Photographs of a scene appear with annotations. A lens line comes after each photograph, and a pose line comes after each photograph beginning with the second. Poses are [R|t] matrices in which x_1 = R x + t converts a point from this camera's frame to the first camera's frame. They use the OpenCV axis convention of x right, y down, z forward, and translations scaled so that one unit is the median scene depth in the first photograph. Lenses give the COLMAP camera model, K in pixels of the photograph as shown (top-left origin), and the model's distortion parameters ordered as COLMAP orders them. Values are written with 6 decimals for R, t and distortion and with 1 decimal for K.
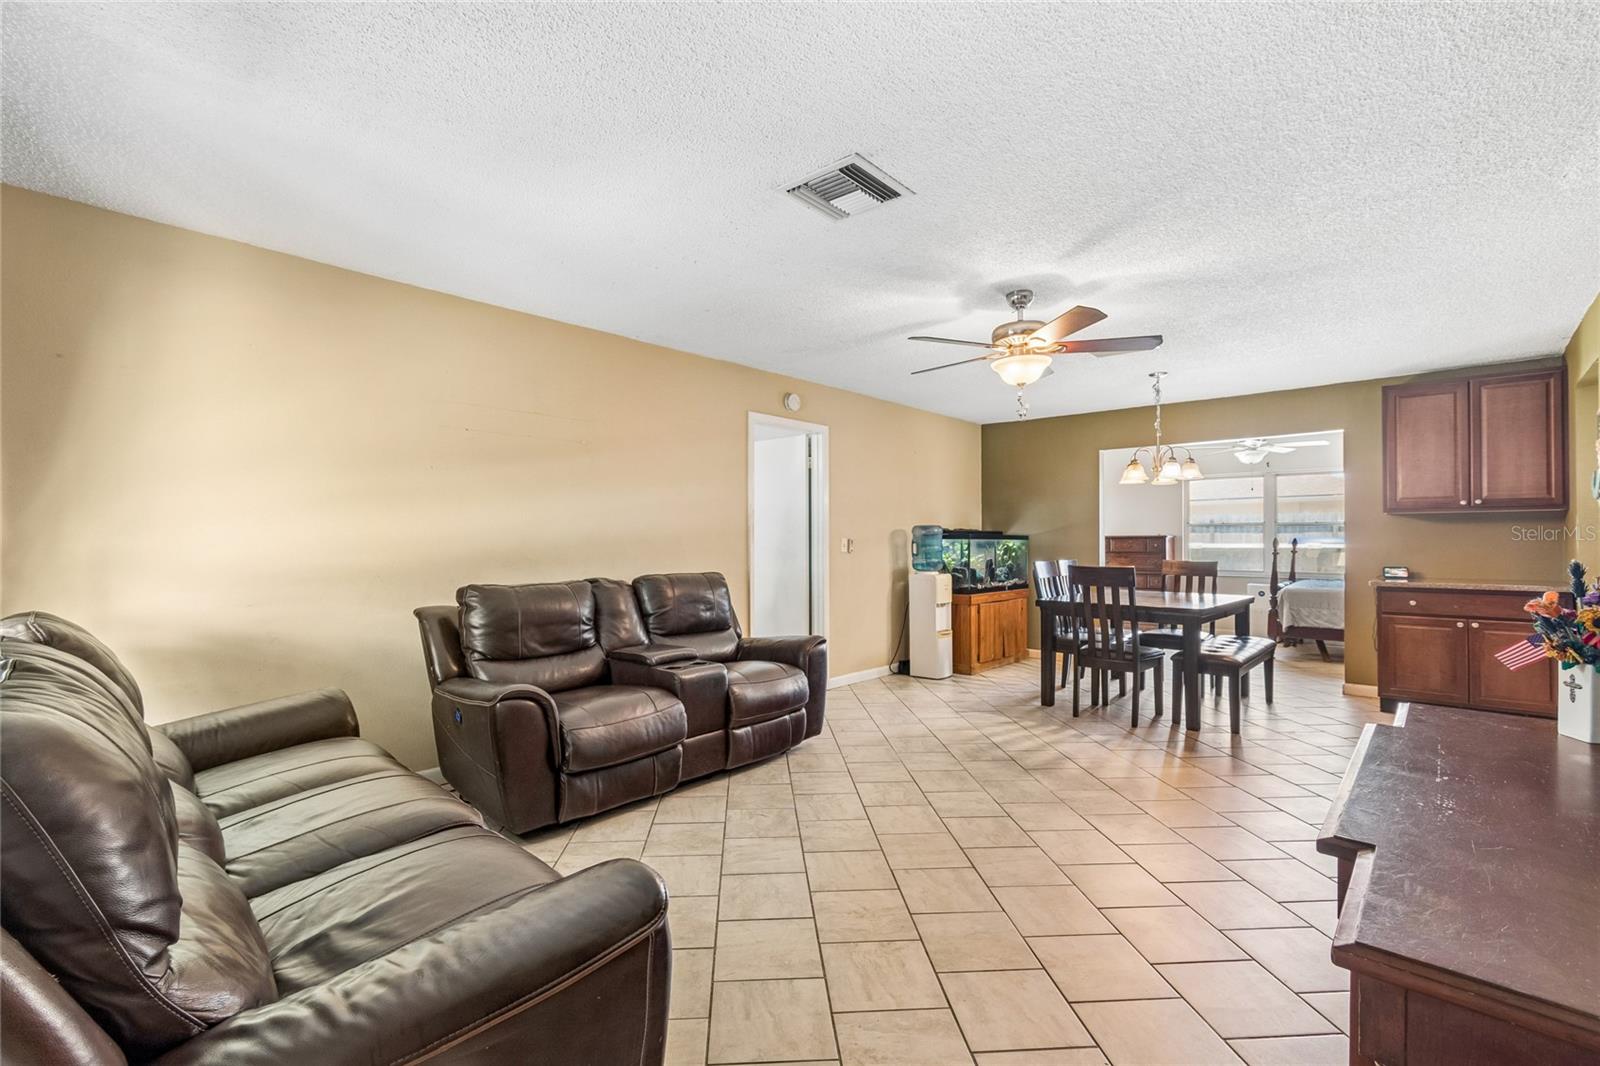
lens RADIAL K [[706.4, 0, 795.3], [0, 706.4, 533.5], [0, 0, 1]] dist [0.003245, -0.001334]
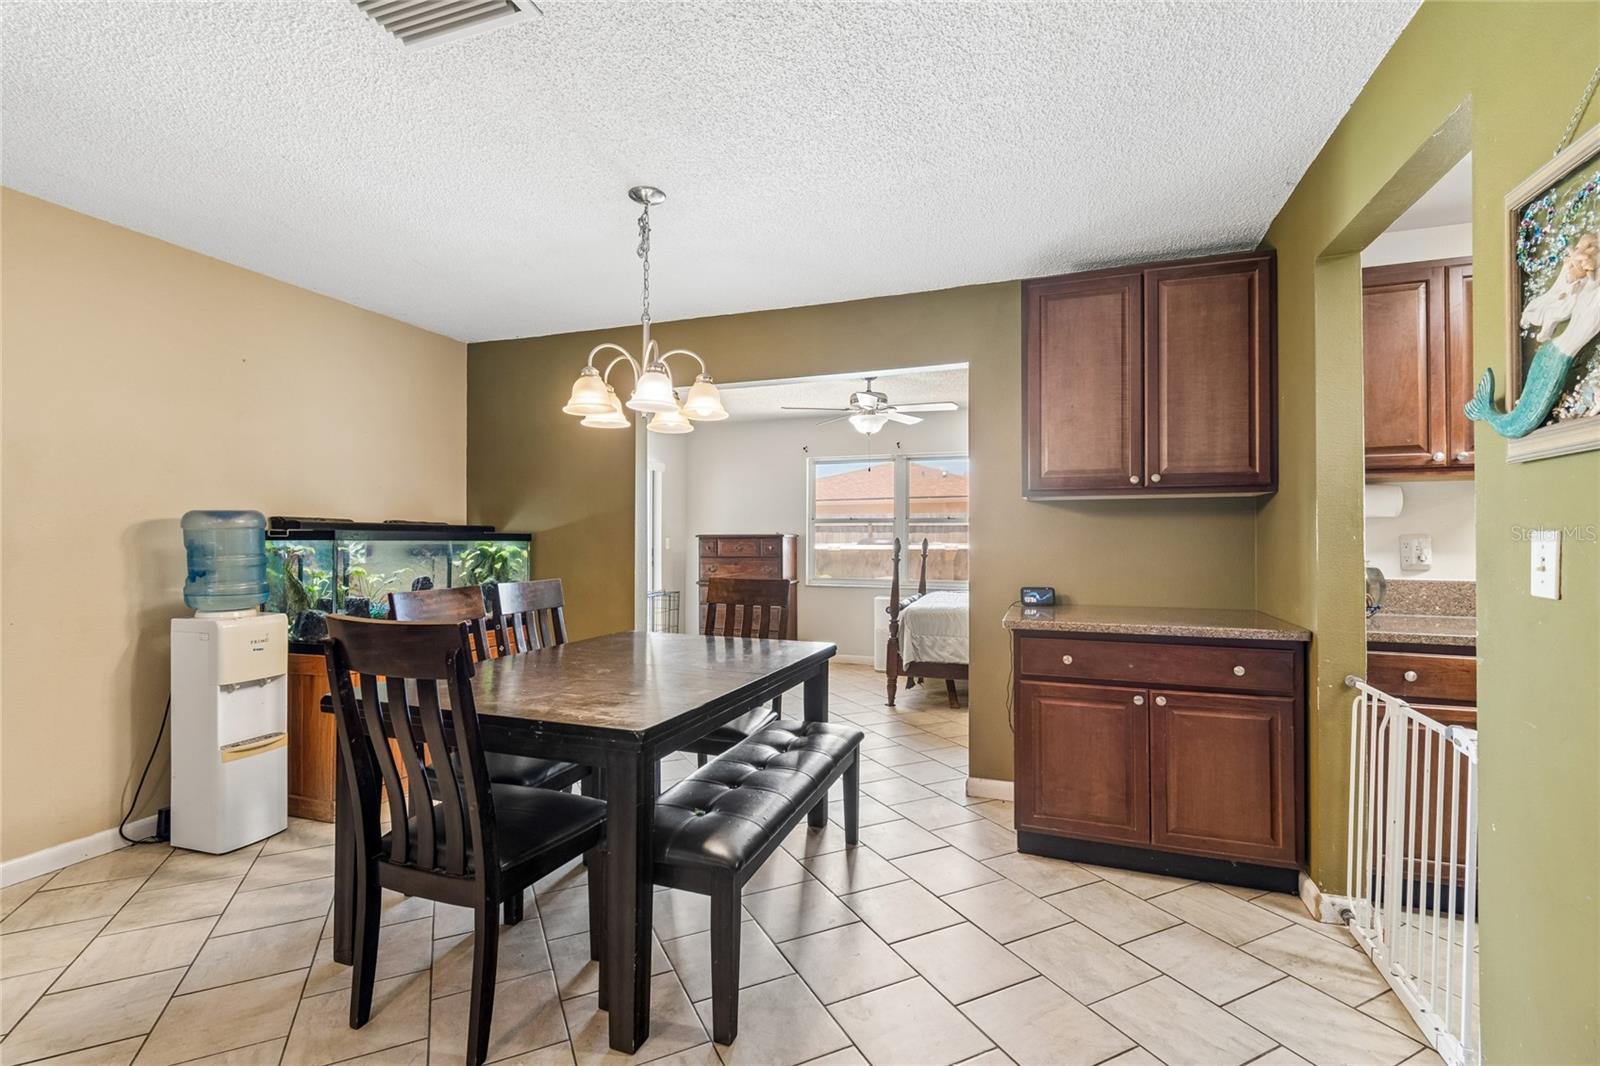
lens RADIAL K [[706.4, 0, 787.3], [0, 706.4, 529.4], [0, 0, 1]] dist [0.003245, -0.001334]
pose [[0.924782, 0.006892, 0.380435, 0.405749], [-0.005717, 0.999975, -0.004221, 0.001159], [-0.380454, 0.001728, 0.924798, 0.504799]]
